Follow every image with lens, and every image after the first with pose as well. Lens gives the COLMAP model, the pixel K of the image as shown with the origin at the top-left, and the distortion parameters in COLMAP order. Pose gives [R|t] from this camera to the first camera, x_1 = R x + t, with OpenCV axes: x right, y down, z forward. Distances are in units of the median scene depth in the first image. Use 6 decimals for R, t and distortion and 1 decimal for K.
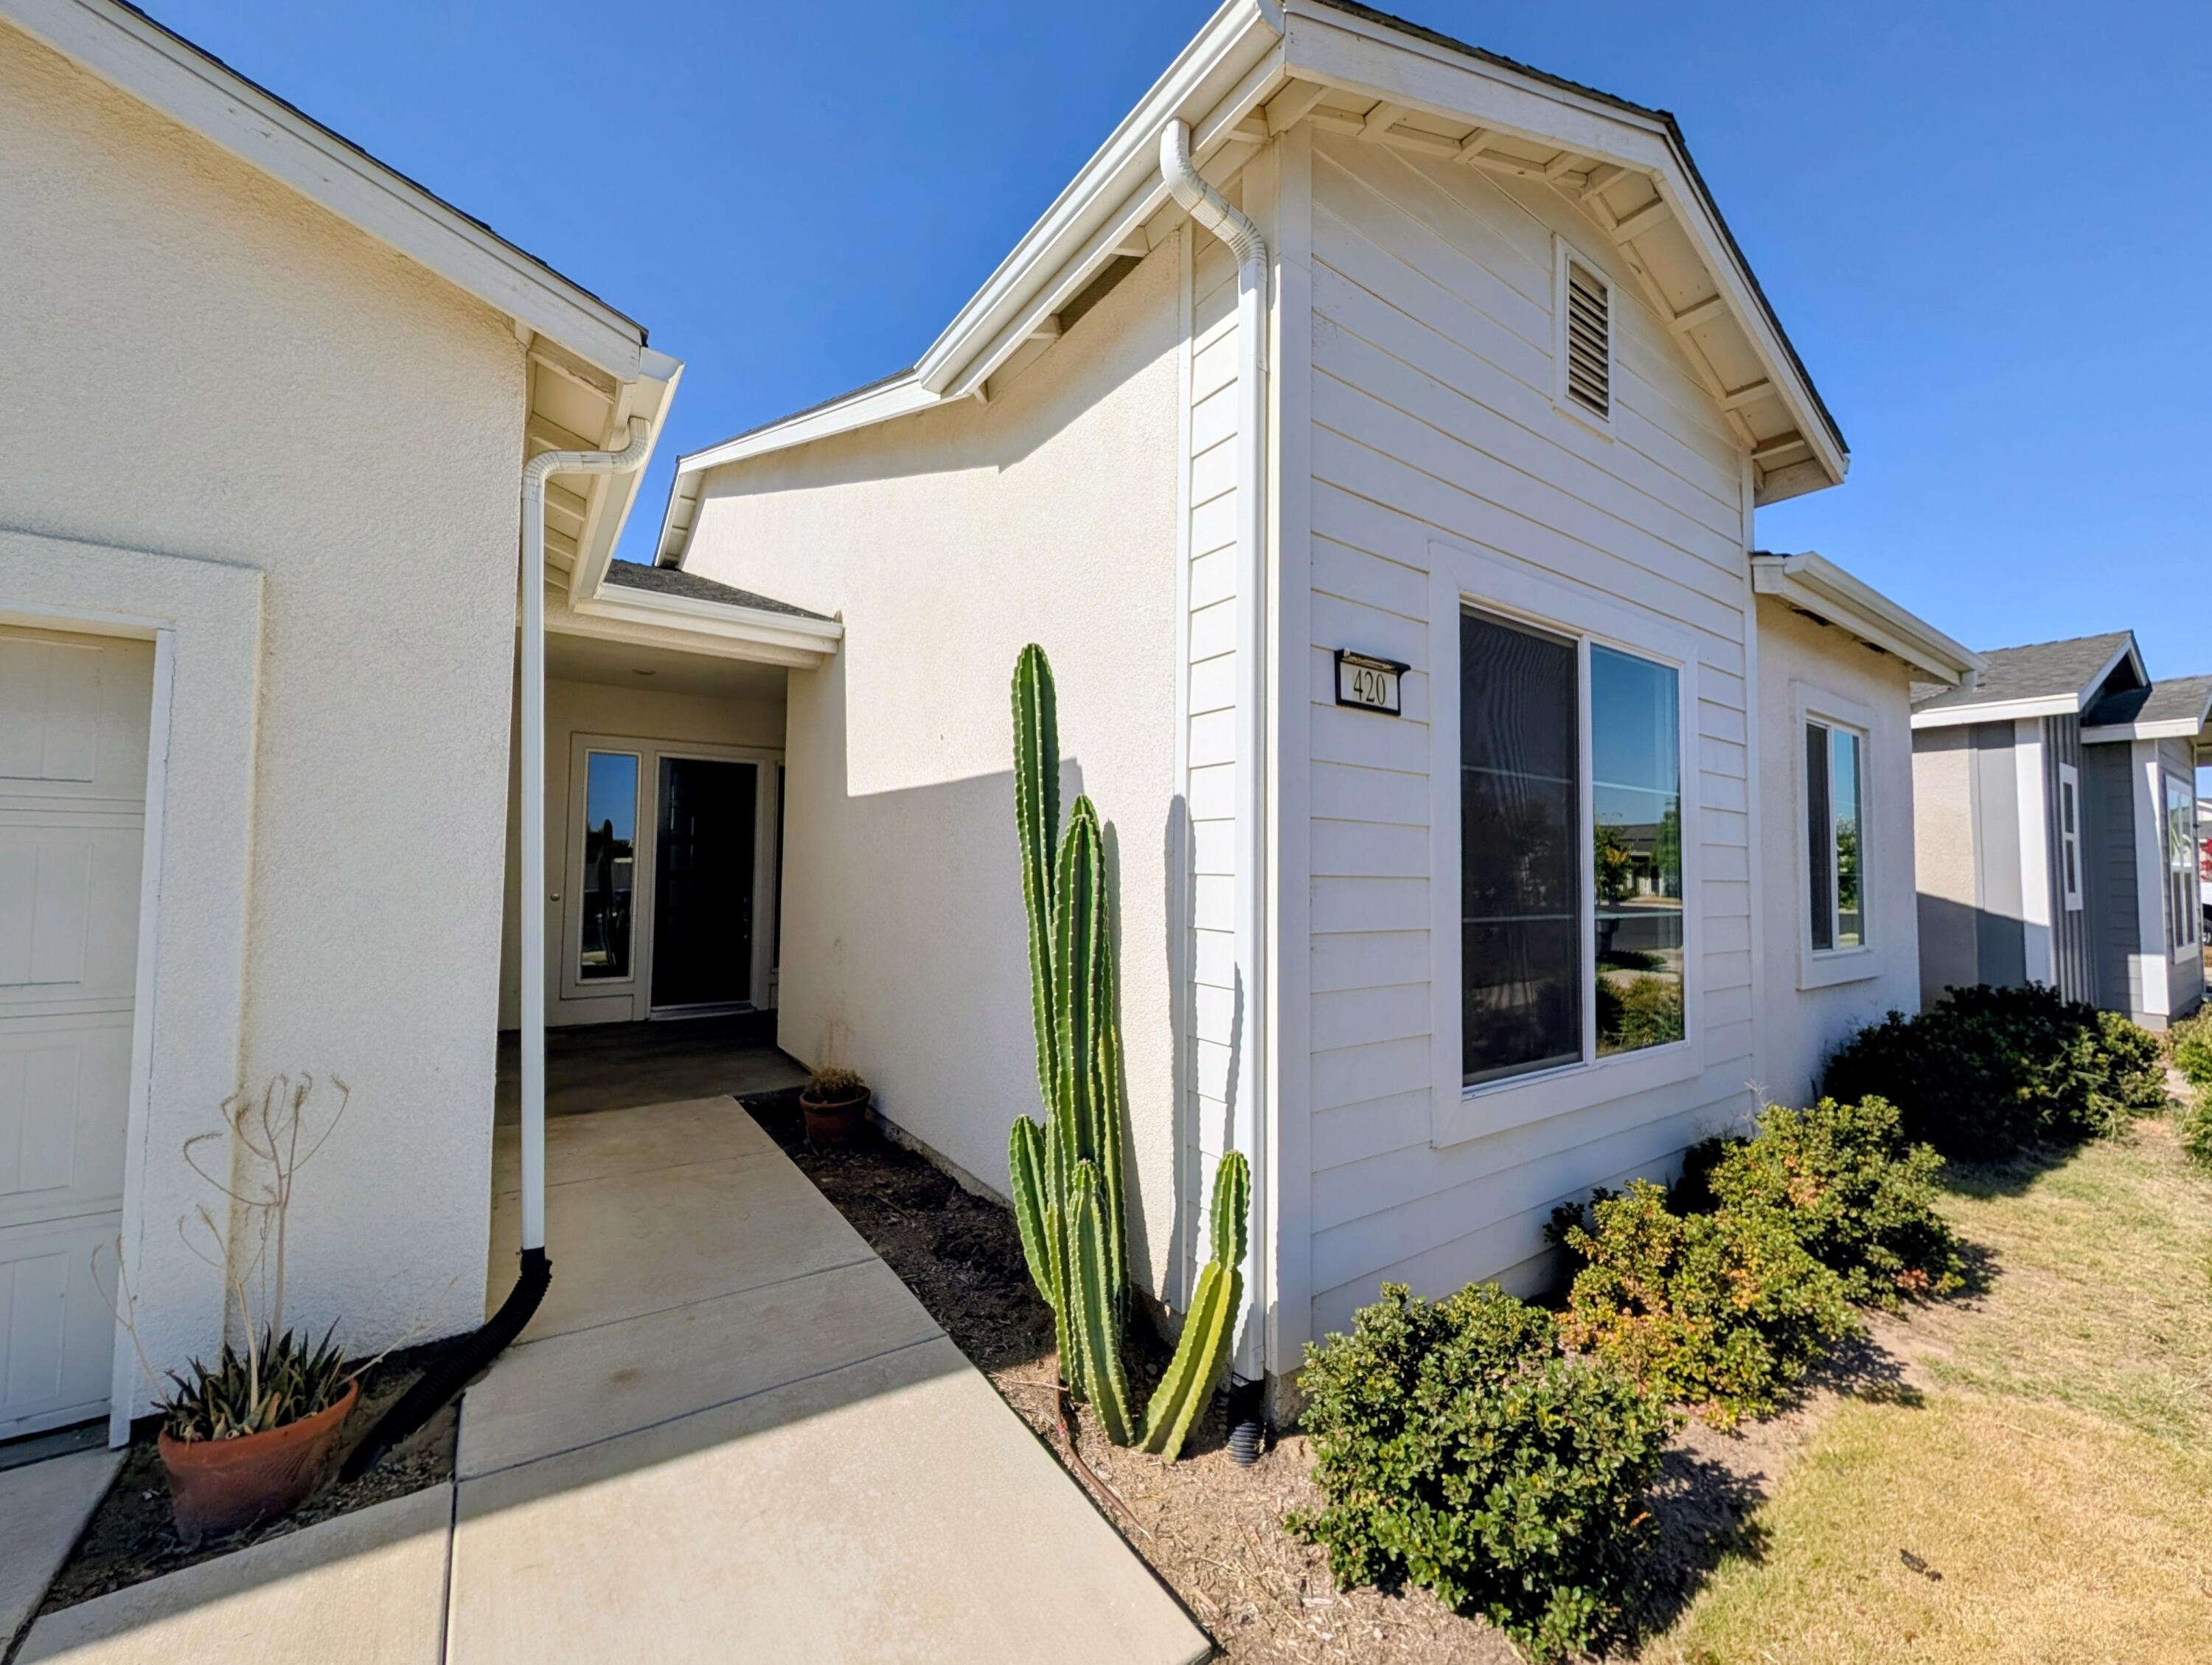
lens RADIAL K [[863.0, 0, 1100.8], [0, 863.0, 823.9], [0, 0, 1]] dist [-0.000278, -0.000327]
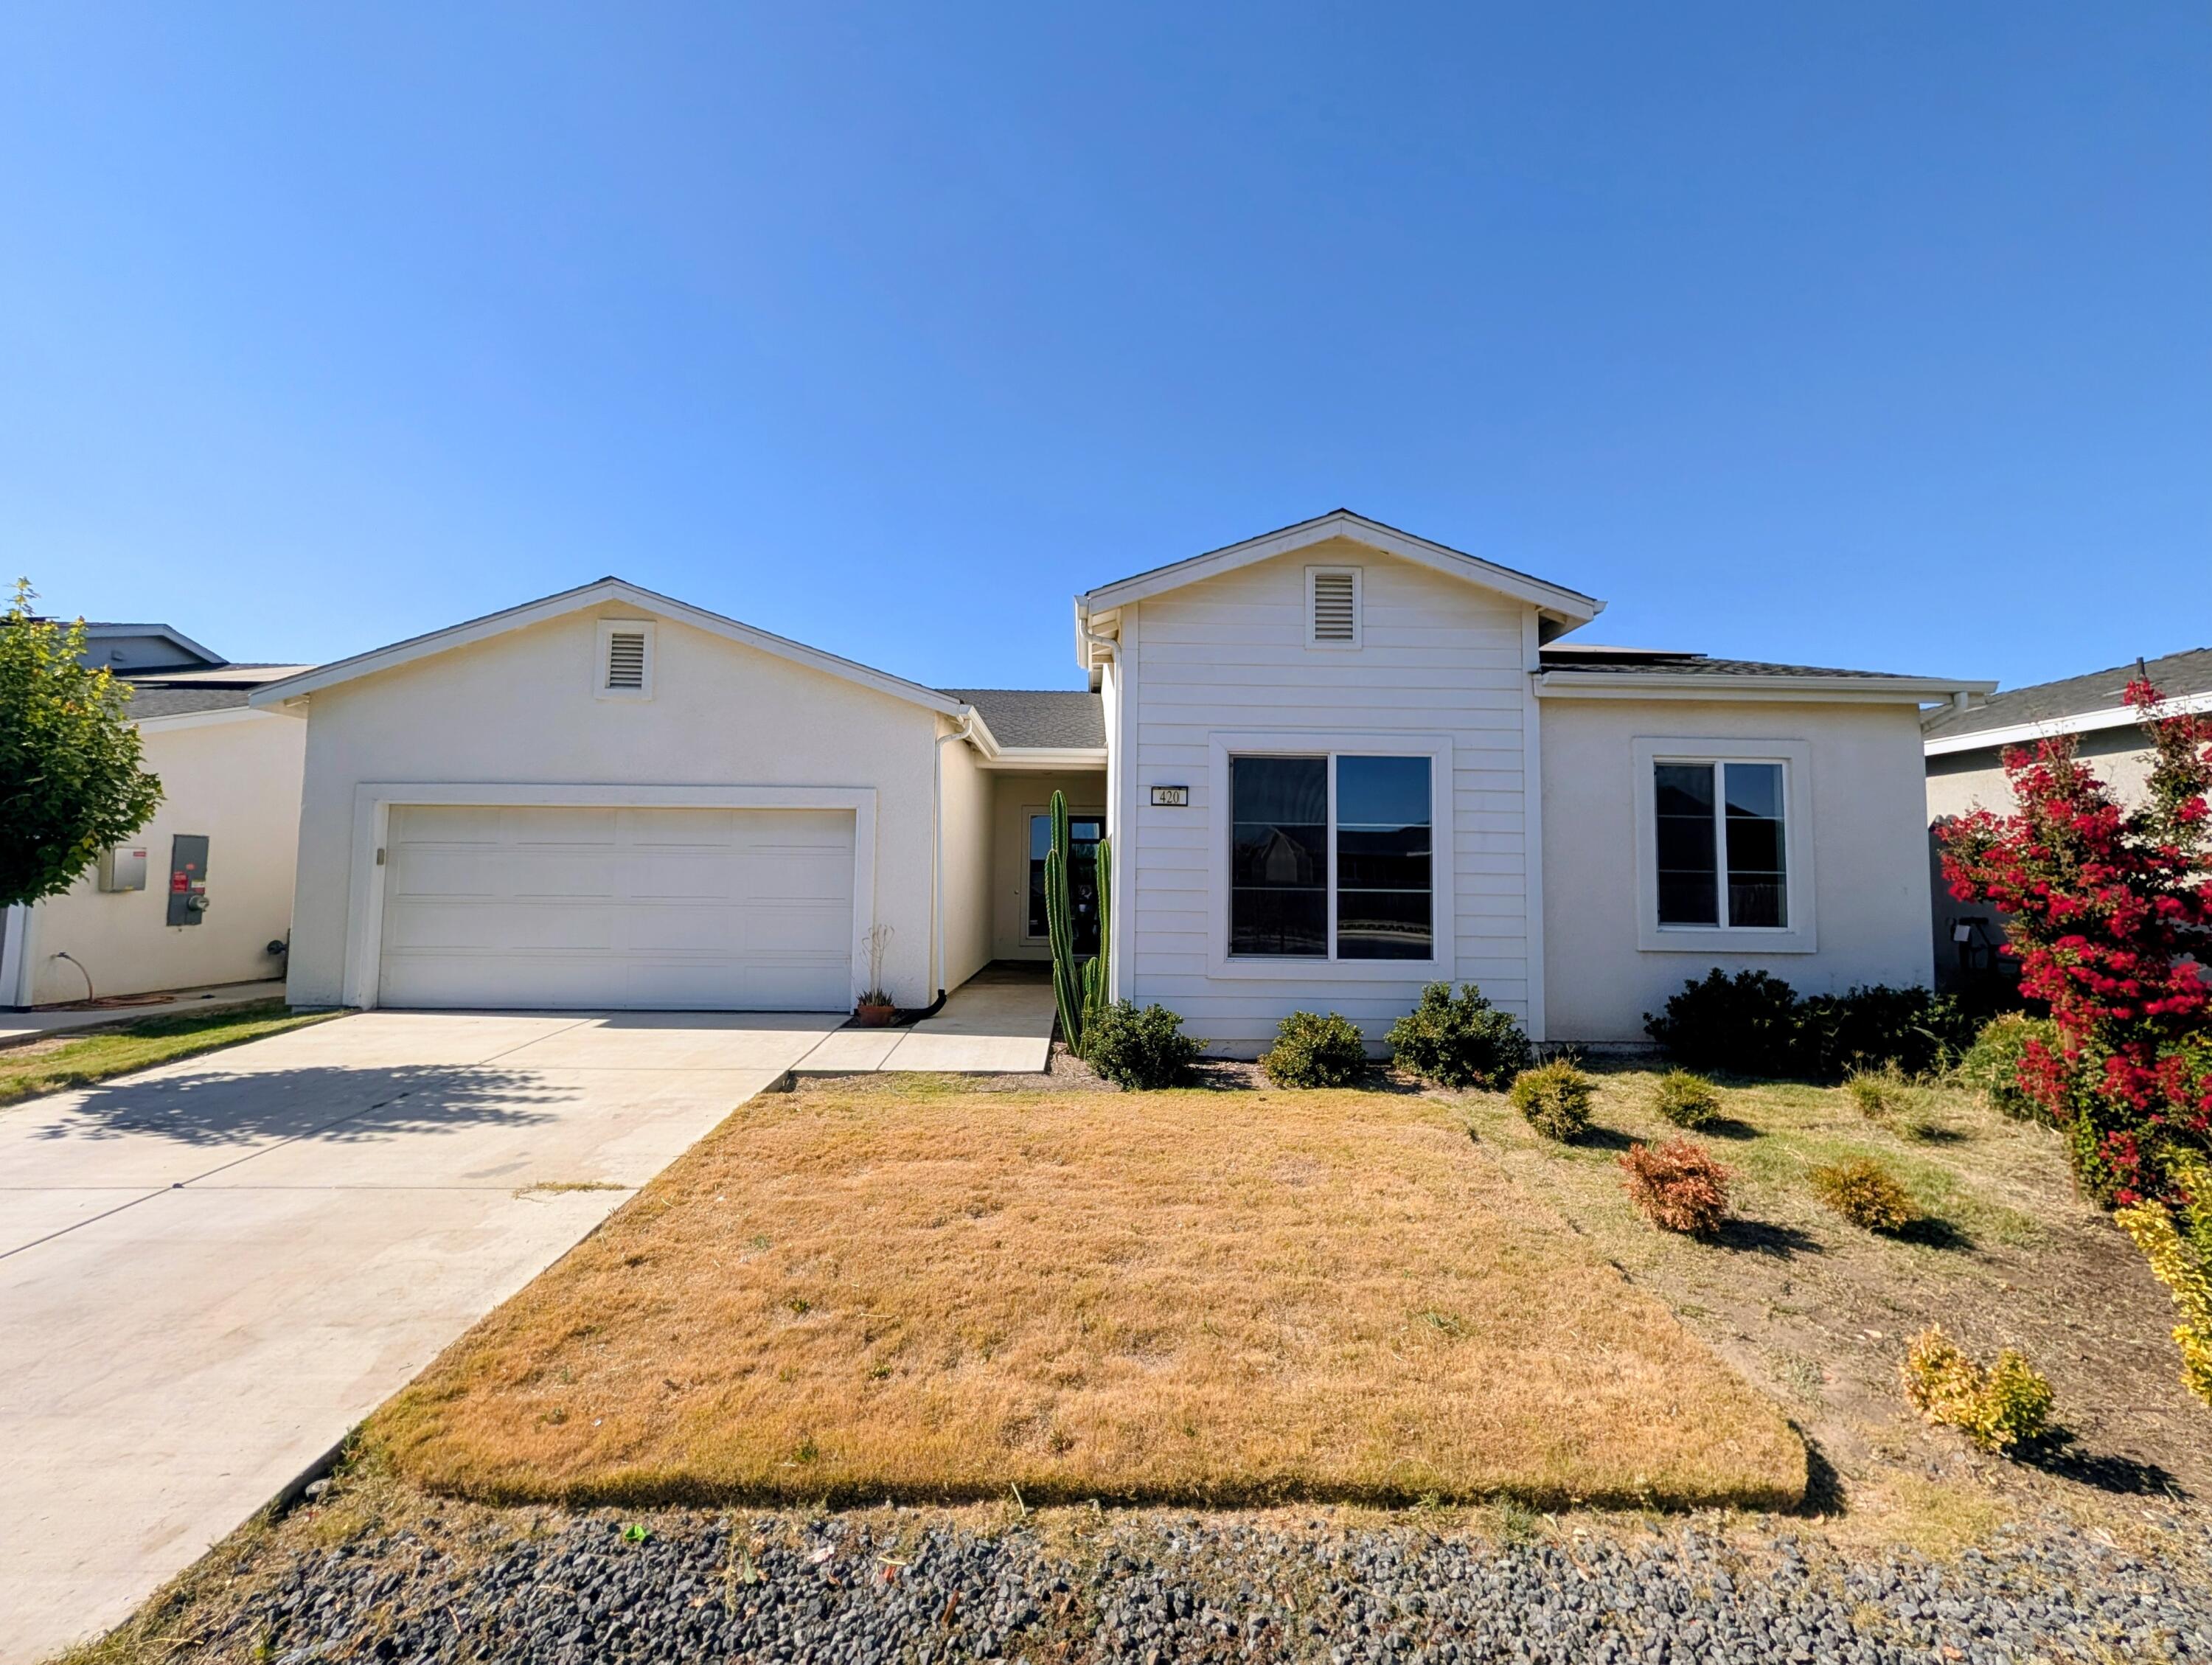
lens RADIAL K [[863.0, 0, 1100.8], [0, 863.0, 823.9], [0, 0, 1]] dist [-0.000278, -0.000327]
pose [[0.841524, -0.029242, -0.539428, 1.421546], [0.013531, 0.999362, -0.033066, 0.008805], [0.540050, 0.020527, 0.841382, -1.230859]]
